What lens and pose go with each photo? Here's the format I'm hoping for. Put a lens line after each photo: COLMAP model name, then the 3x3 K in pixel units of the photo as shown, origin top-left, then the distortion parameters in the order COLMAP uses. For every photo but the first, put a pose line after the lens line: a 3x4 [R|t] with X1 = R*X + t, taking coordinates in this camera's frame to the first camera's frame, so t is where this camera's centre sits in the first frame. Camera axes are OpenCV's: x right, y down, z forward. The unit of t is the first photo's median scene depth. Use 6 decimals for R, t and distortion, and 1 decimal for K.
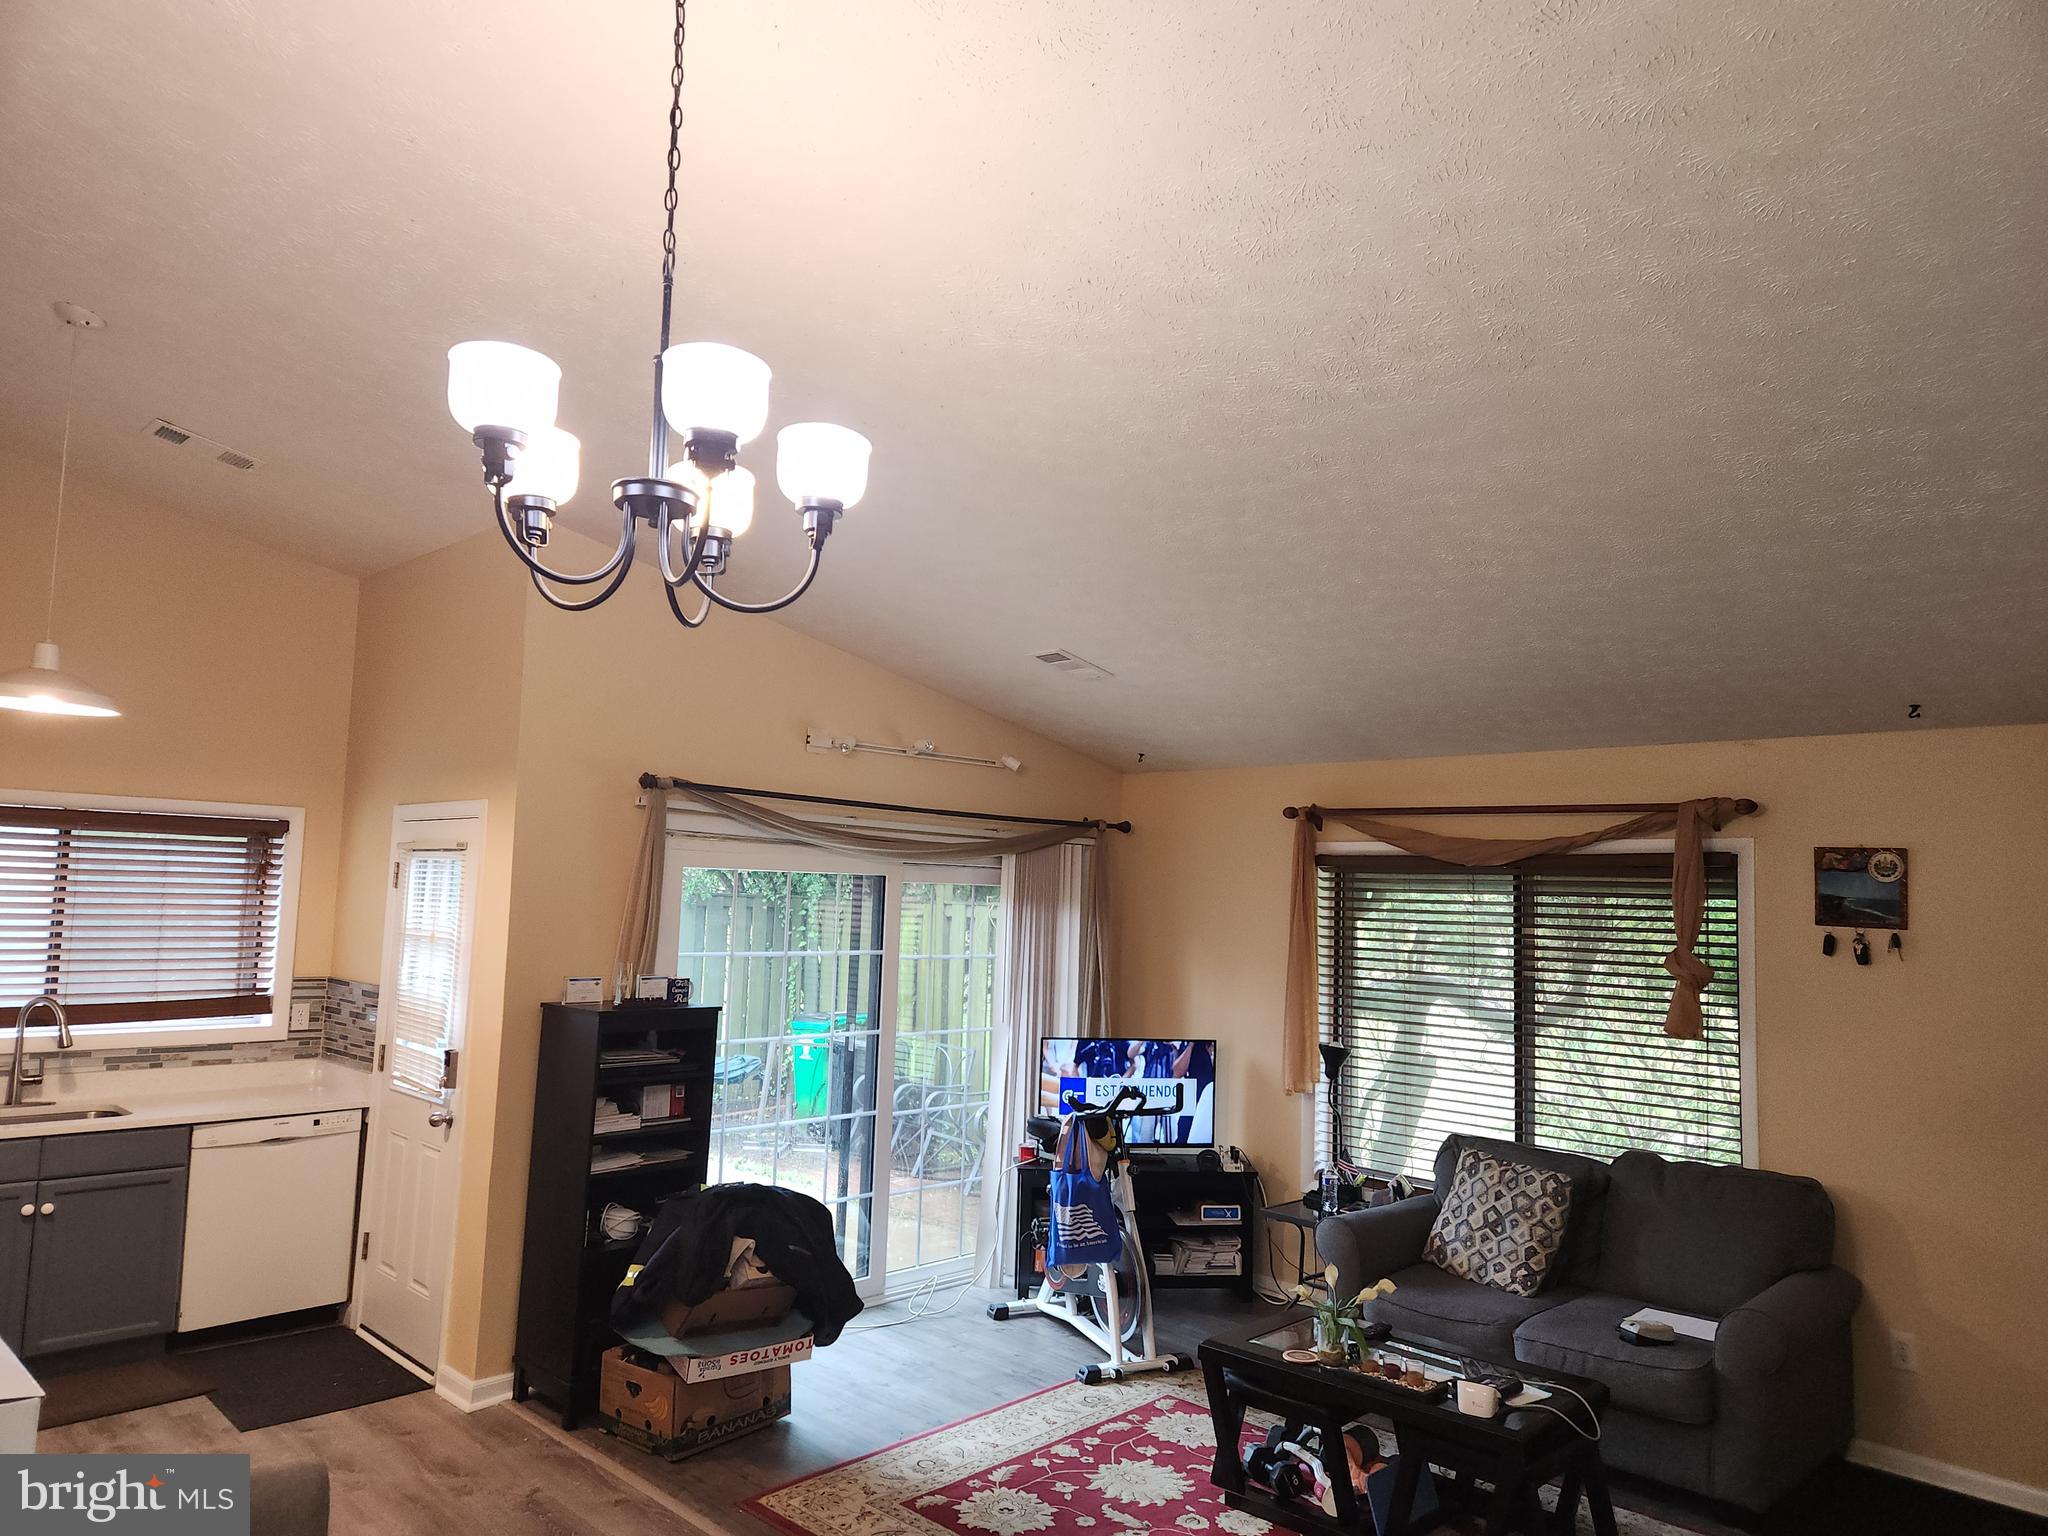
lens RADIAL K [[1354.4, 0, 1026.5], [0, 1354.4, 785.3], [0, 0, 1]] dist [0.078472, -0.060976]
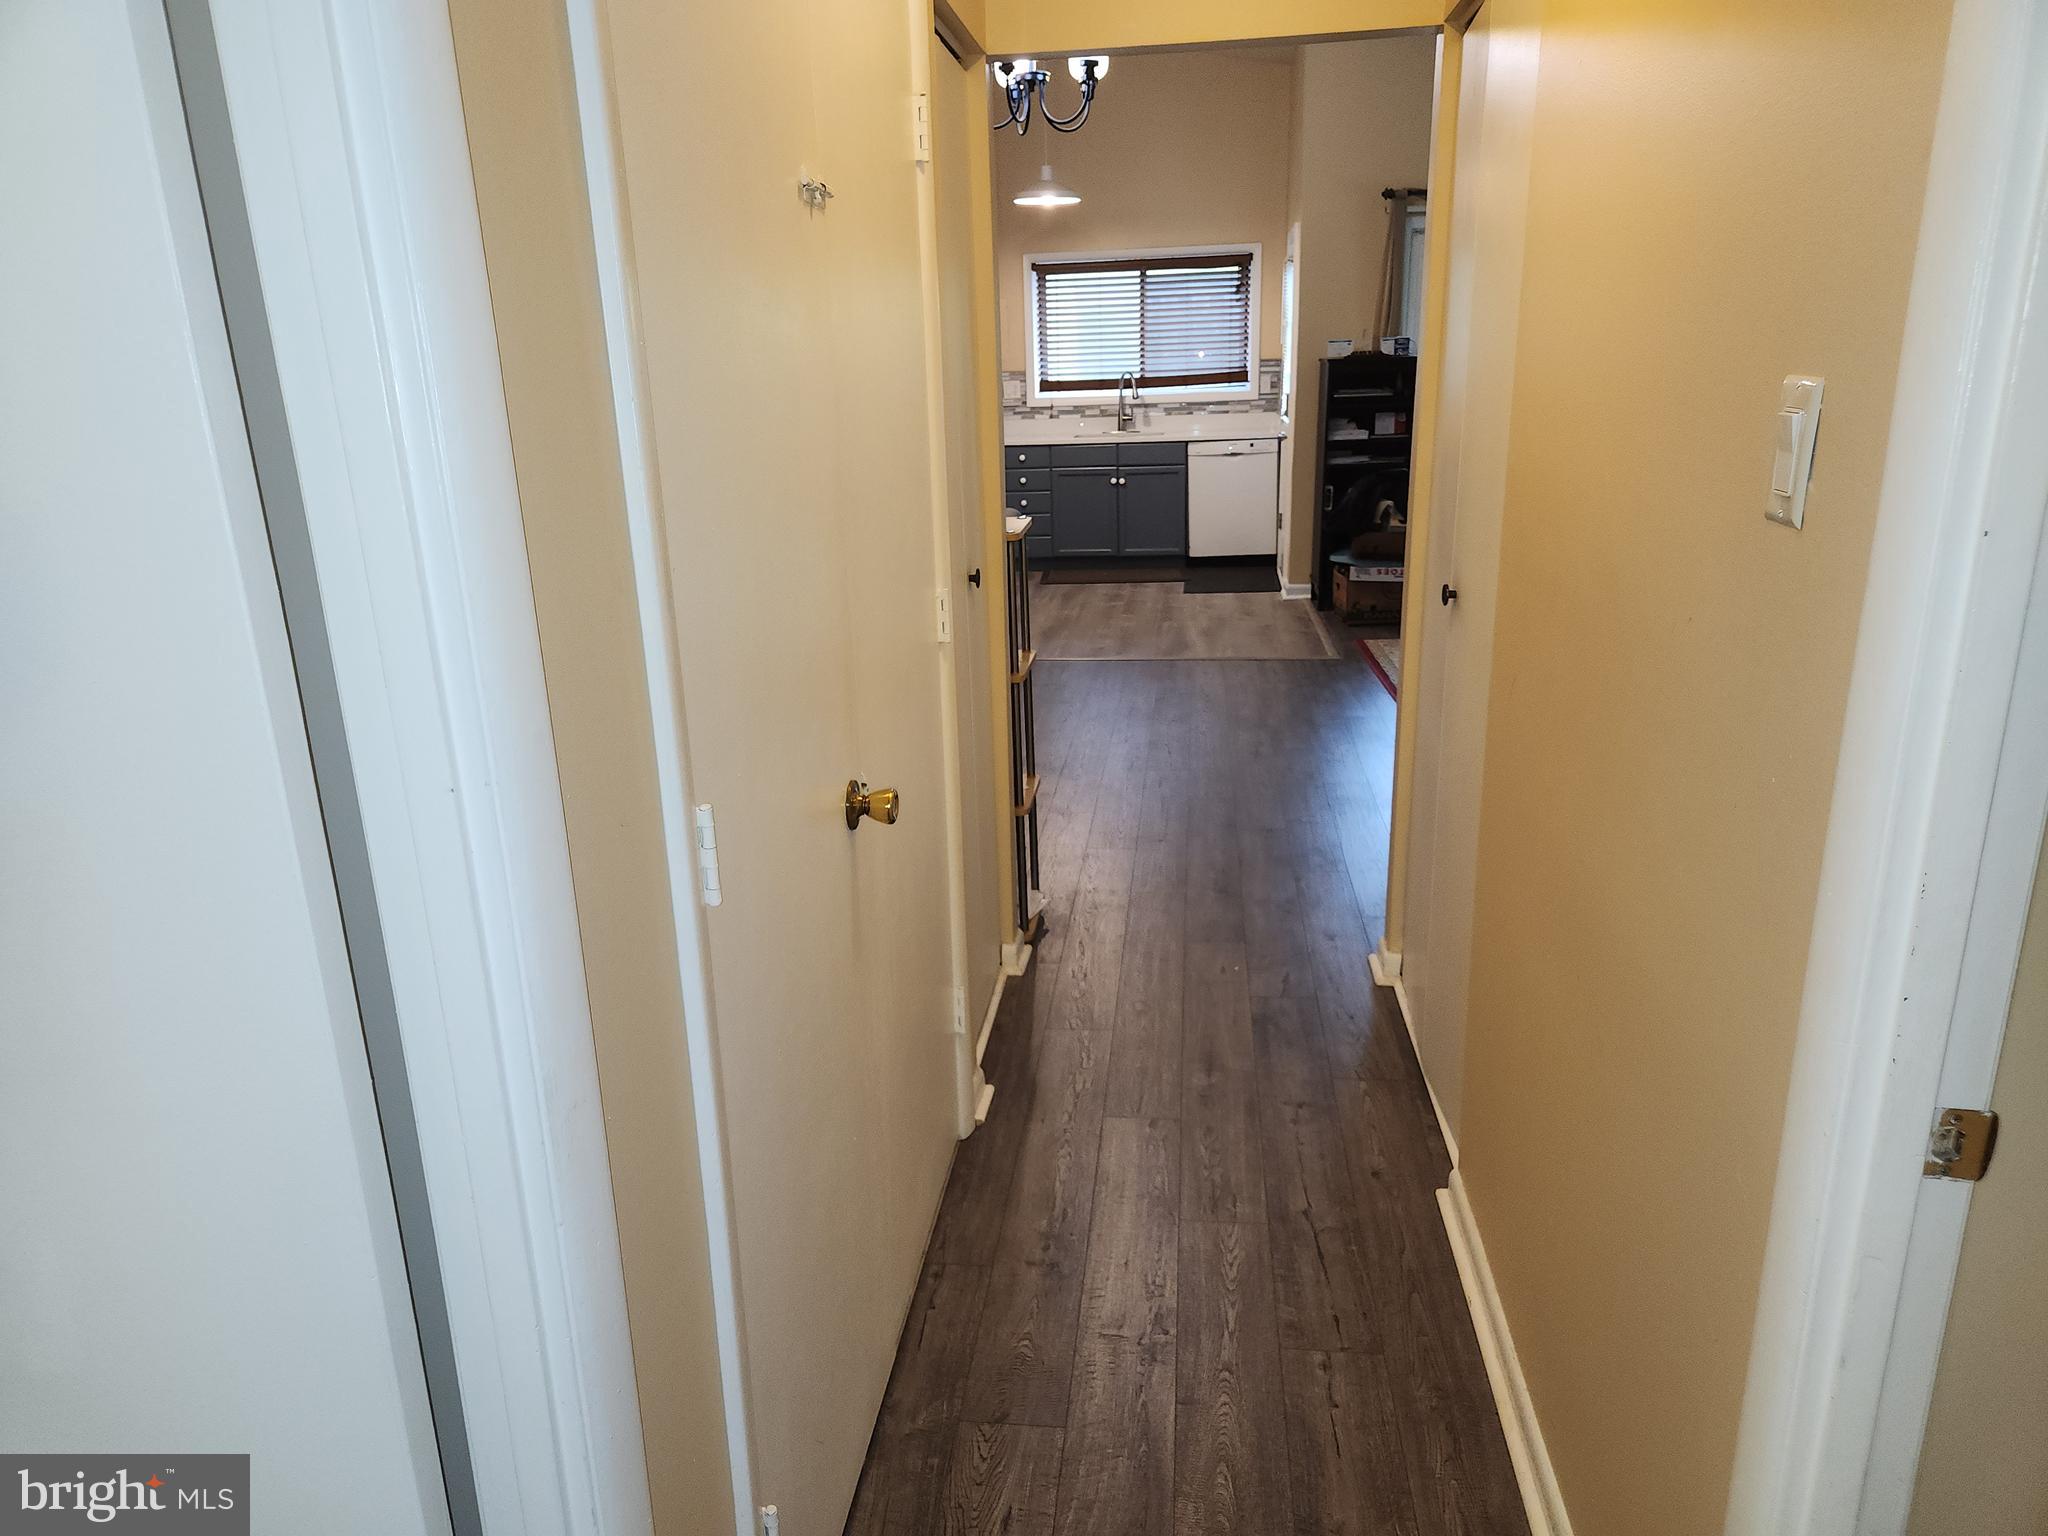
lens RADIAL K [[1354.4, 0, 1027.2], [0, 1354.4, 774.5], [0, 0, 1]] dist [0.078472, -0.060976]
pose [[0.615561, 0.183734, -0.766372, 0.707207], [0.120104, 0.939213, 0.321641, 0.059952], [0.778883, -0.290034, 0.556076, -0.264561]]
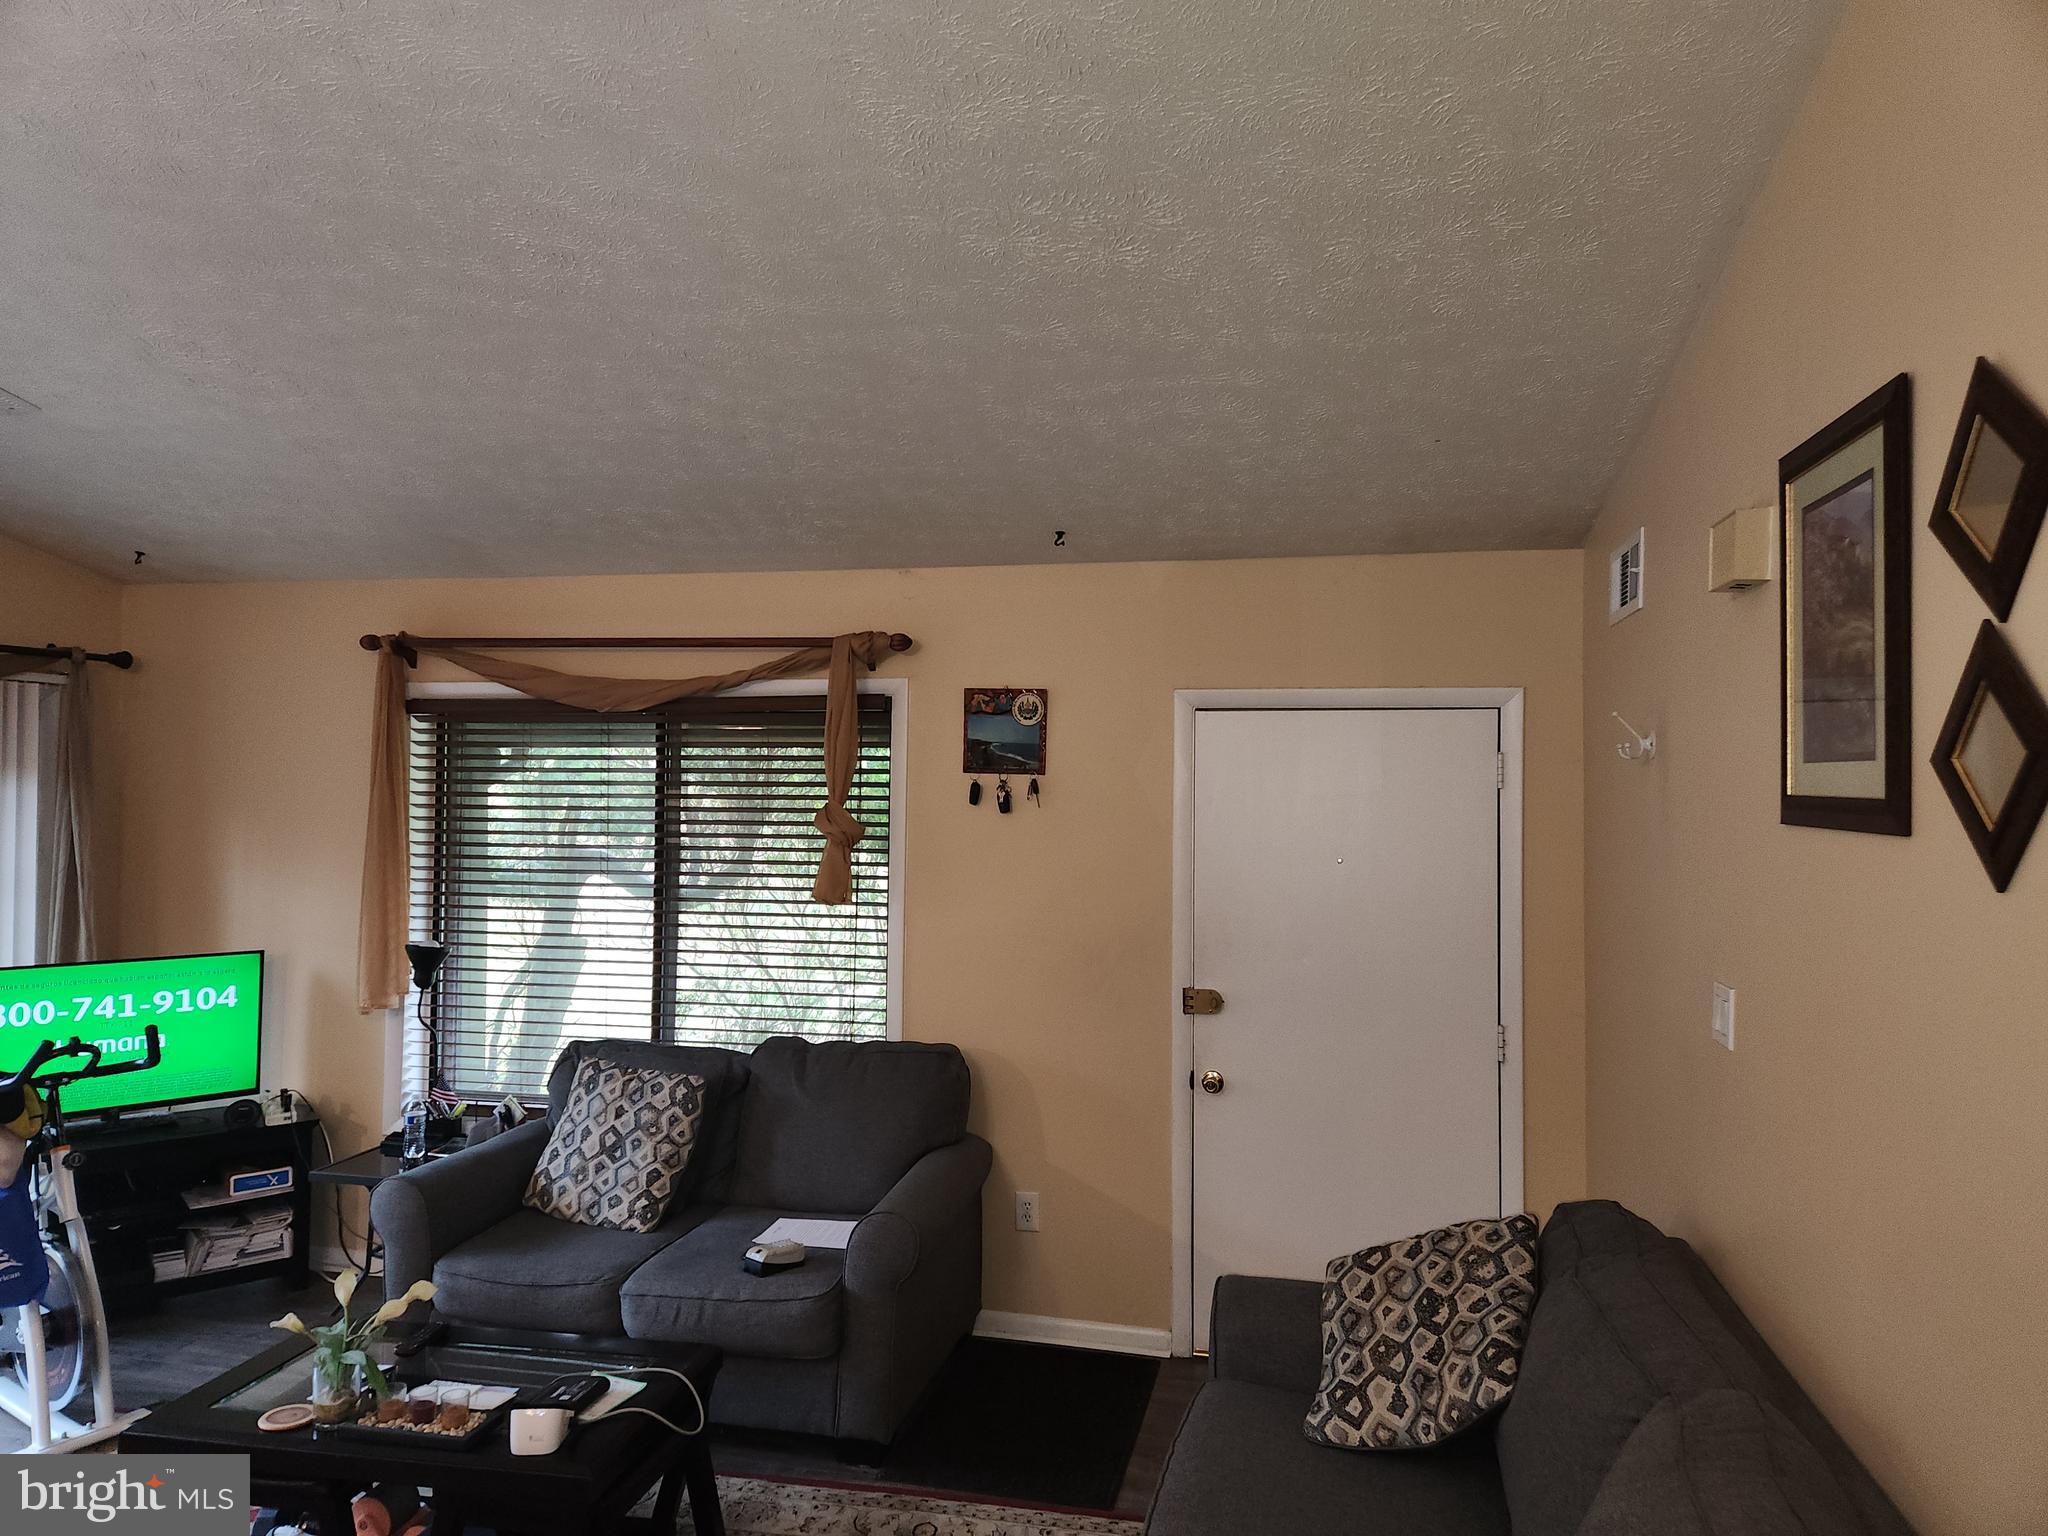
lens RADIAL K [[1354.4, 0, 1017.6], [0, 1354.4, 772.3], [0, 0, 1]] dist [0.078472, -0.060976]
pose [[0.847635, -0.015369, 0.530358, 0.118097], [-0.028231, 0.996858, 0.074008, 0.031871], [-0.529829, -0.077704, 0.844537, 0.208536]]
